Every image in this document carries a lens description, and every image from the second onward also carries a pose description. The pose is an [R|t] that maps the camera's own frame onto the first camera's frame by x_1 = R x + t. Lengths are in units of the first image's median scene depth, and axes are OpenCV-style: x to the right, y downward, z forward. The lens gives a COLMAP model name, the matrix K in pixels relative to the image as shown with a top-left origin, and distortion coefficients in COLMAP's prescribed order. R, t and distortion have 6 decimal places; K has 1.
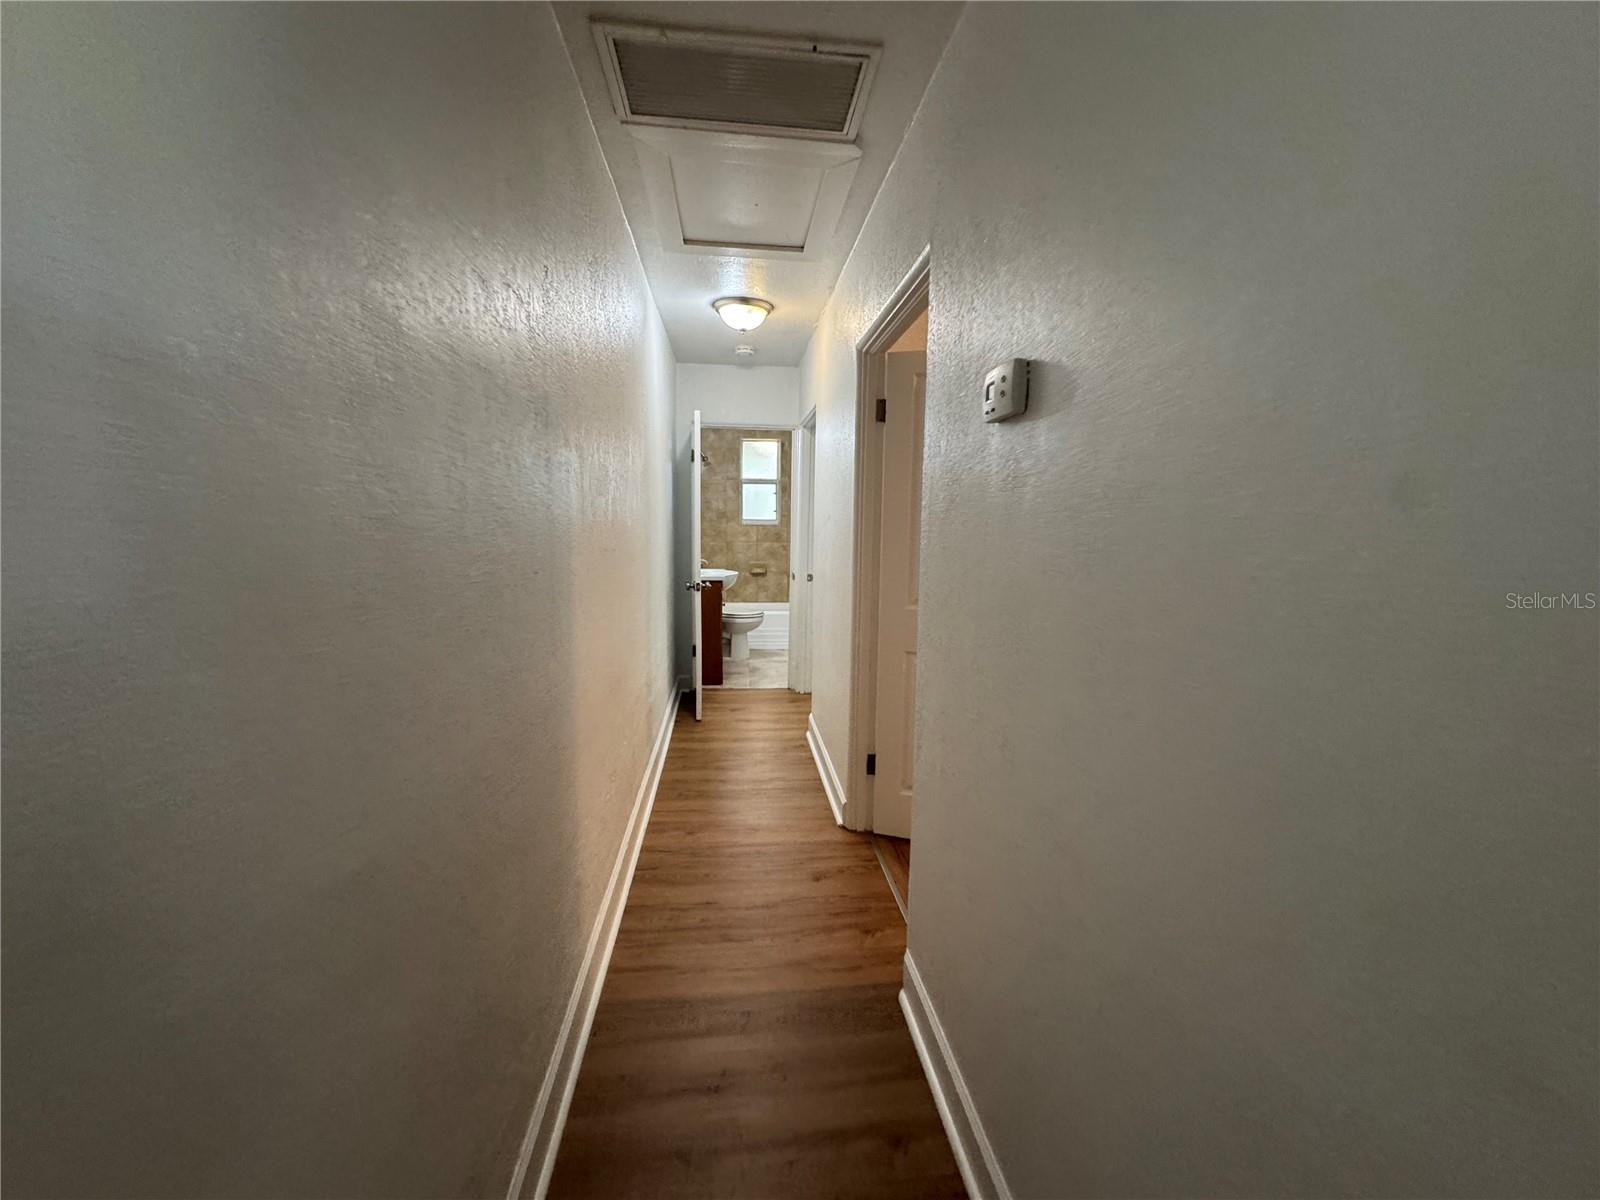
lens RADIAL K [[641.5, 0, 801.0], [0, 641.5, 597.3], [0, 0, 1]] dist [-0.004486, 0.000880]
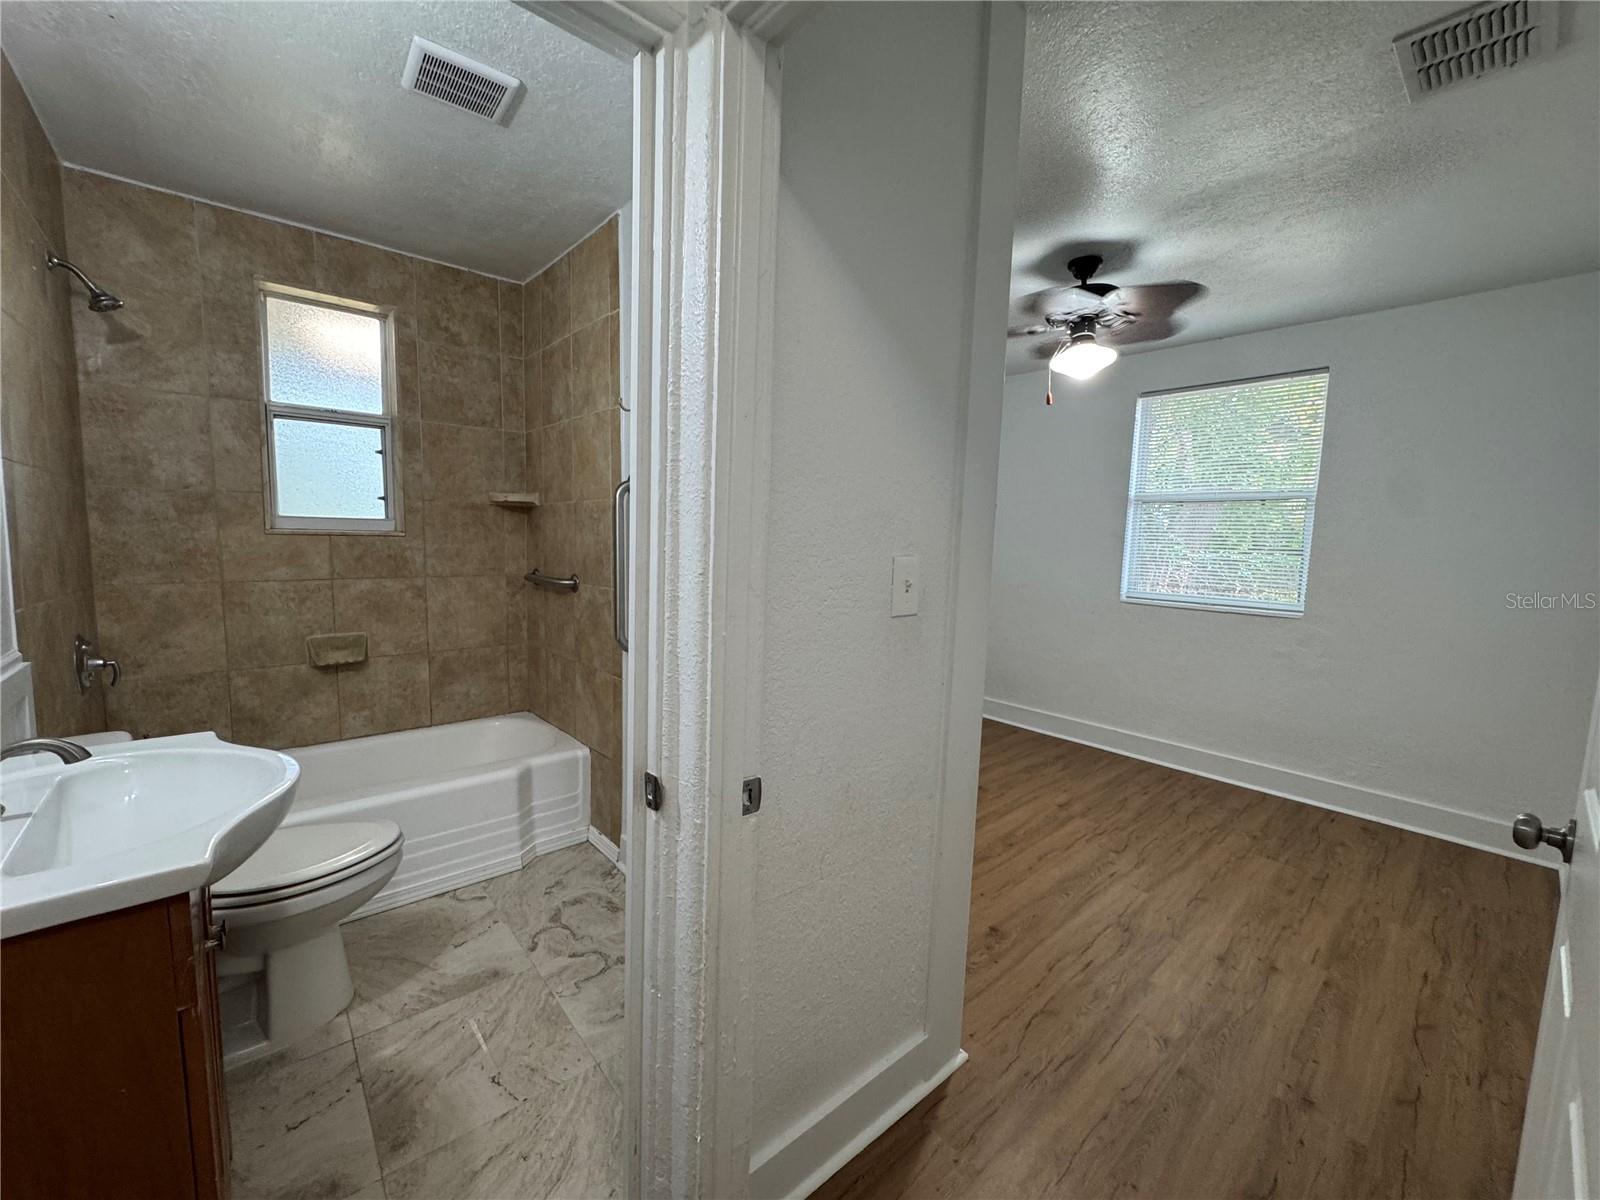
lens RADIAL K [[641.5, 0, 796.9], [0, 641.5, 599.6], [0, 0, 1]] dist [-0.004486, 0.000880]
pose [[0.817809, -0.046857, 0.573579, -0.061549], [0.045302, 0.998829, 0.017005, -0.069184], [-0.573704, 0.012077, 0.818974, 0.547920]]
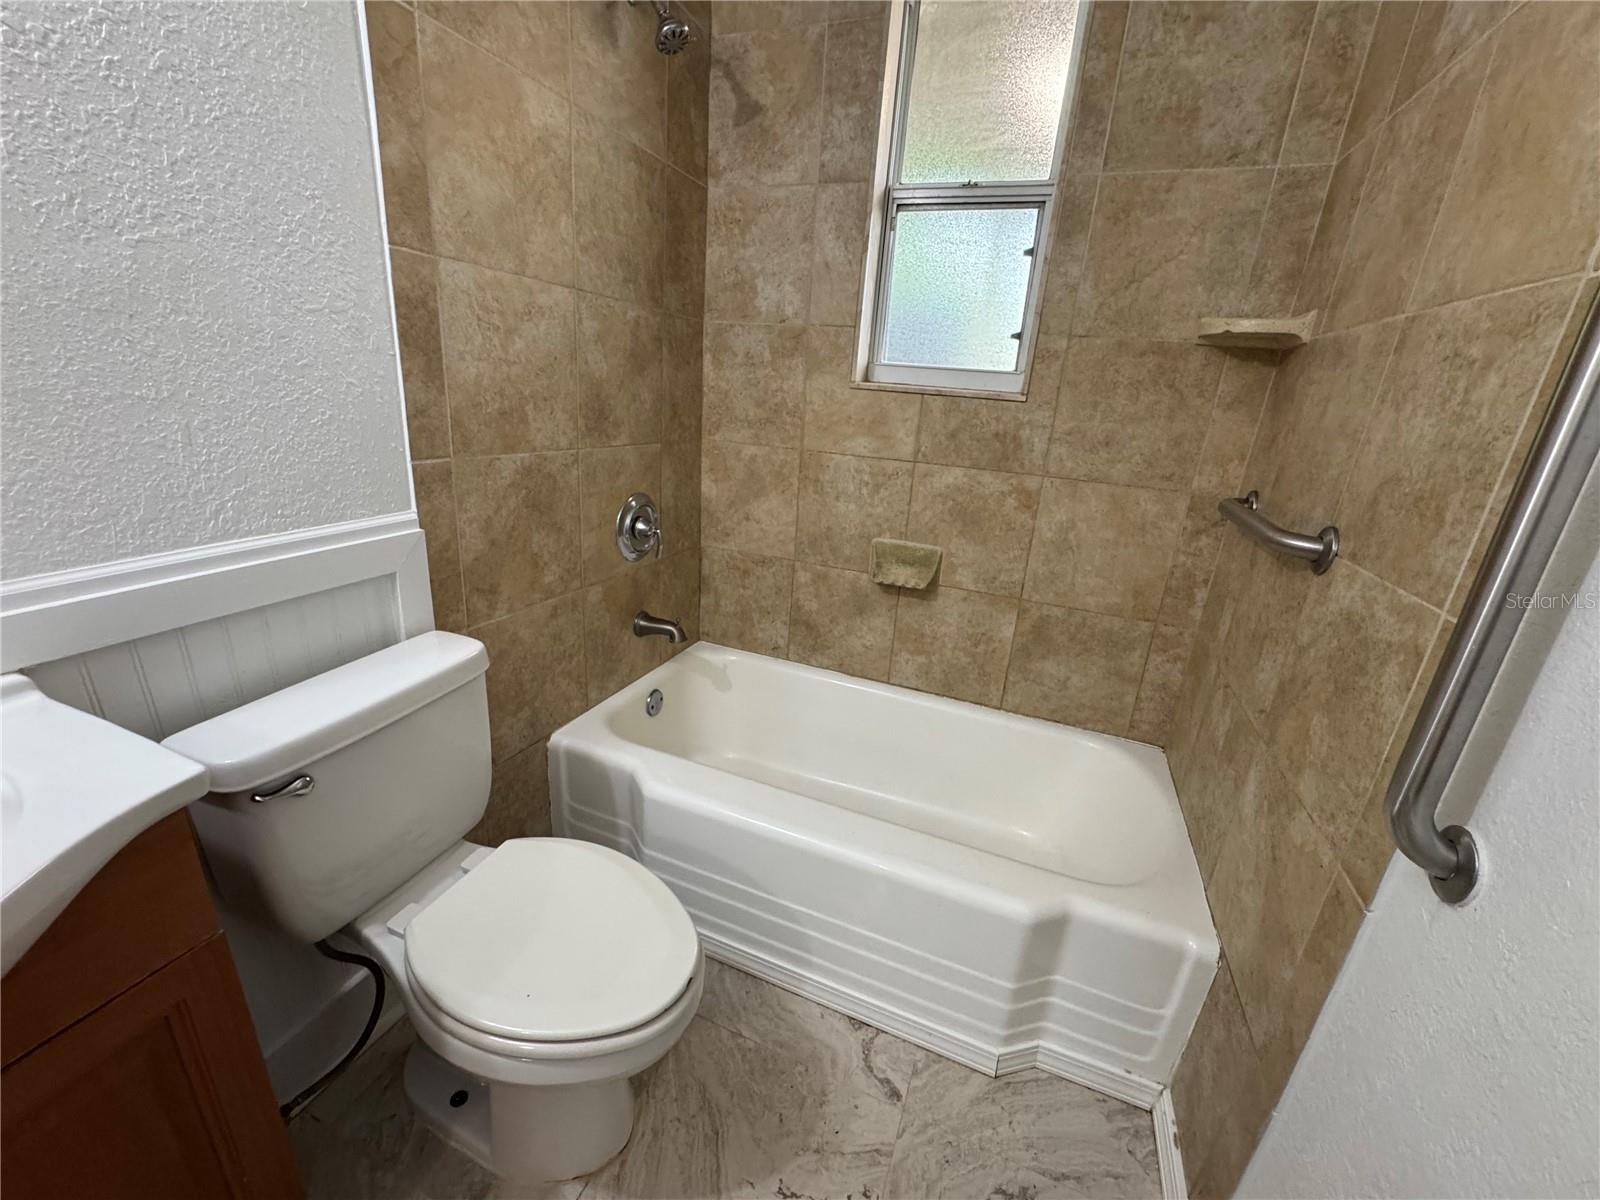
lens RADIAL K [[641.5, 0, 800.1], [0, 641.5, 598.4], [0, 0, 1]] dist [-0.004486, 0.000880]
pose [[0.882327, 0.201839, -0.425158, 0.008629], [-0.111320, 0.967238, 0.228166, -0.087266], [0.457281, -0.153988, 0.875889, 0.755477]]
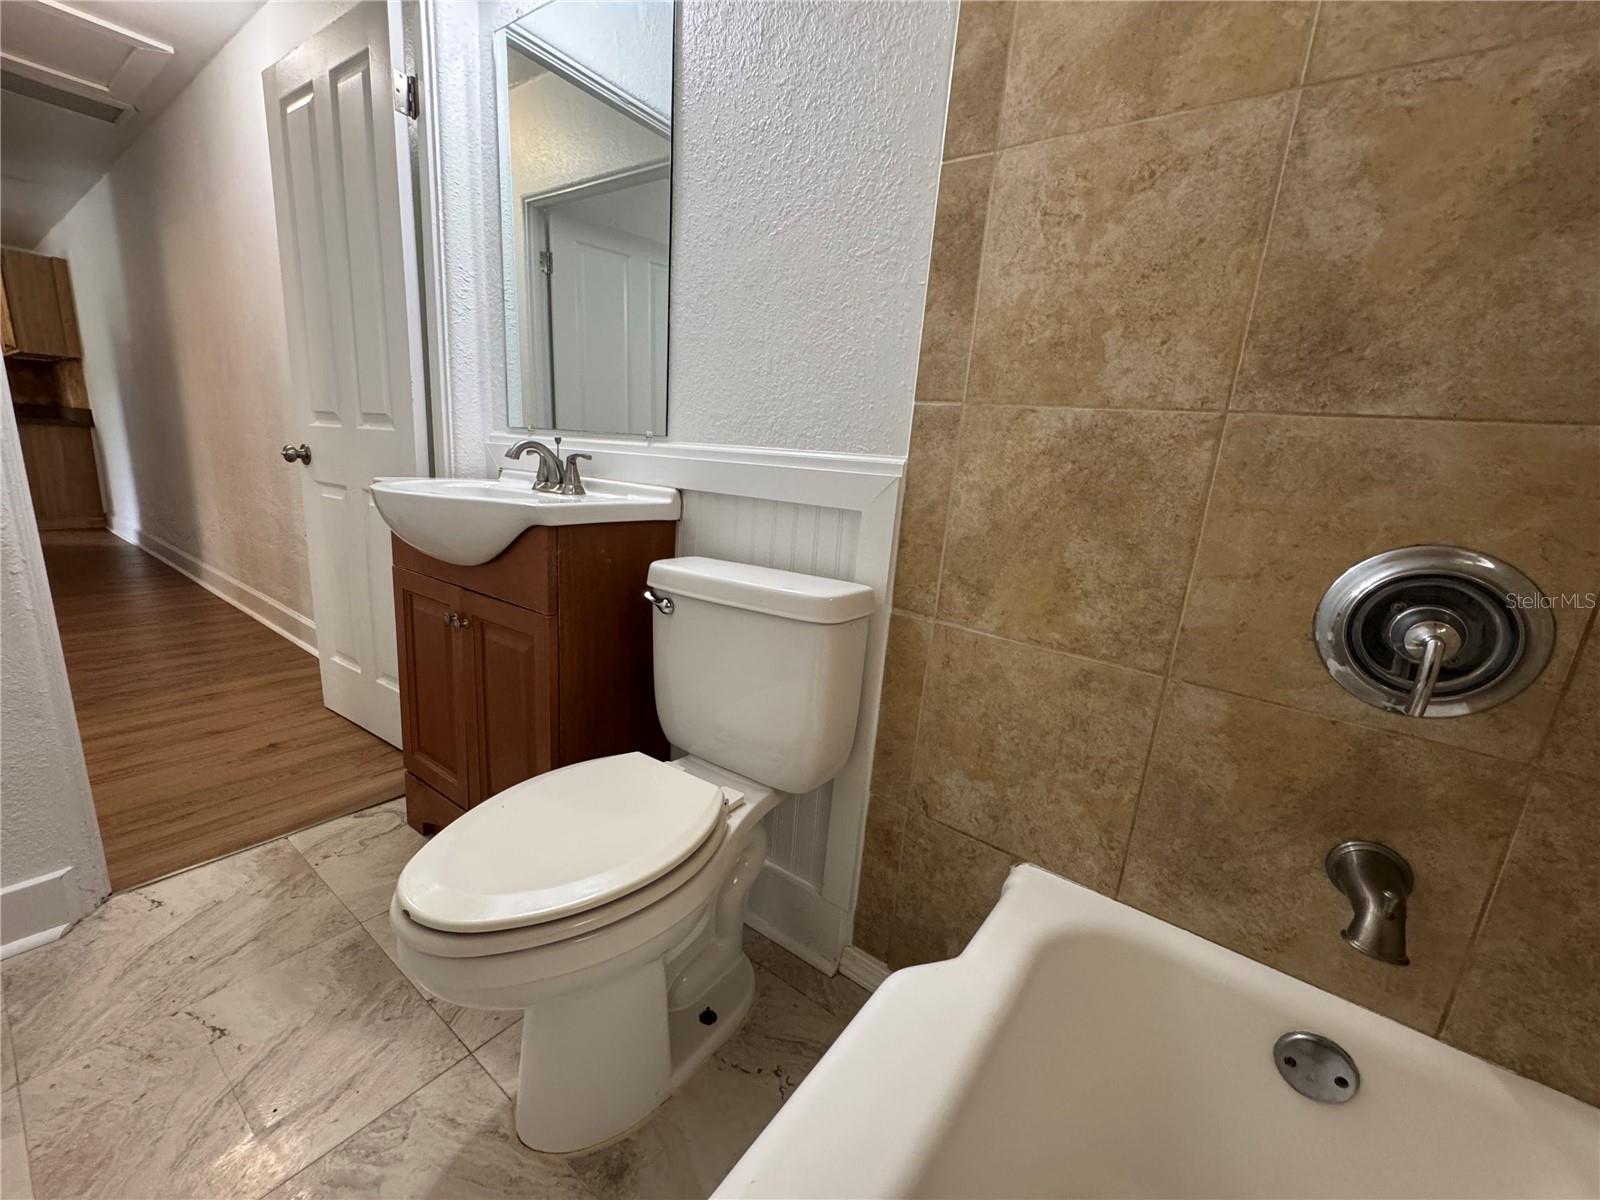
lens RADIAL K [[641.5, 0, 793.1], [0, 641.5, 594.8], [0, 0, 1]] dist [-0.004486, 0.000880]
pose [[-0.677200, 0.103536, -0.728478, -0.021970], [-0.154329, 0.948042, 0.278207, -0.068076], [0.719433, 0.300827, -0.626035, 0.937419]]
